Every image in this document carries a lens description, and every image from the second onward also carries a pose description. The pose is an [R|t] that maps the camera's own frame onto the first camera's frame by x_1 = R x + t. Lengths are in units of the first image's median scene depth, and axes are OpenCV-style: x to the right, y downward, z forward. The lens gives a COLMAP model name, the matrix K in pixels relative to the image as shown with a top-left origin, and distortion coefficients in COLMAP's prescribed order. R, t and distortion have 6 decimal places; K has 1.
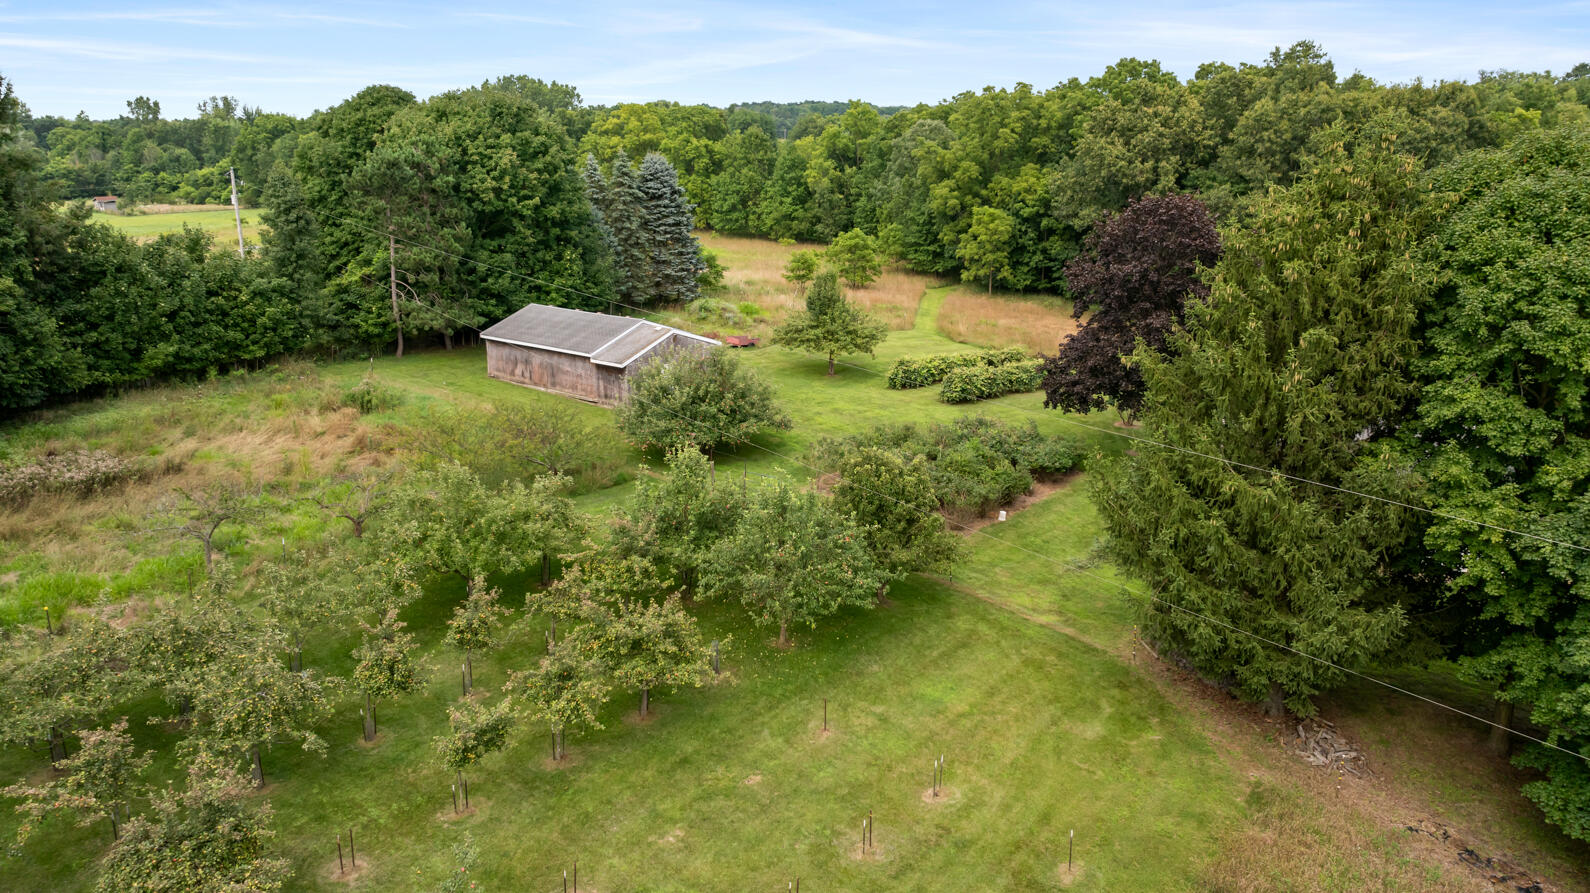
lens RADIAL K [[1159.3, 0, 797.0], [0, 1159.3, 447.7], [0, 0, 1]] dist [-0.011896, 0.008028]
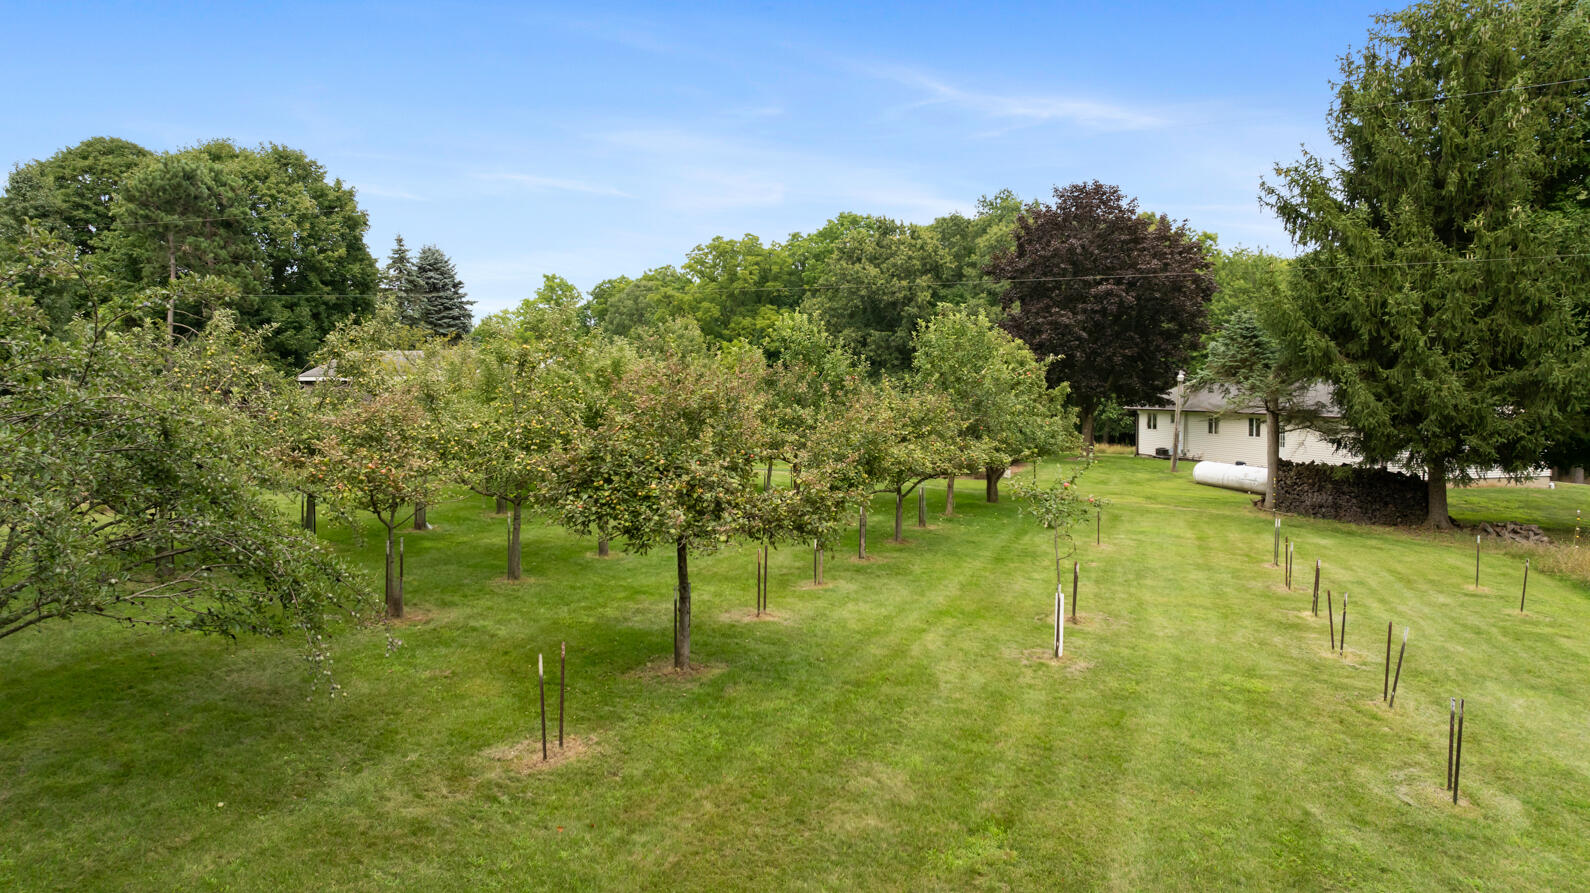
lens RADIAL K [[1159.3, 0, 793.0], [0, 1159.3, 443.8], [0, 0, 1]] dist [-0.011896, 0.008028]
pose [[0.927238, -0.014575, 0.374188, -0.196247], [0.107579, 0.967488, -0.228896, 0.134524], [-0.358686, 0.252496, 0.898660, 0.108241]]
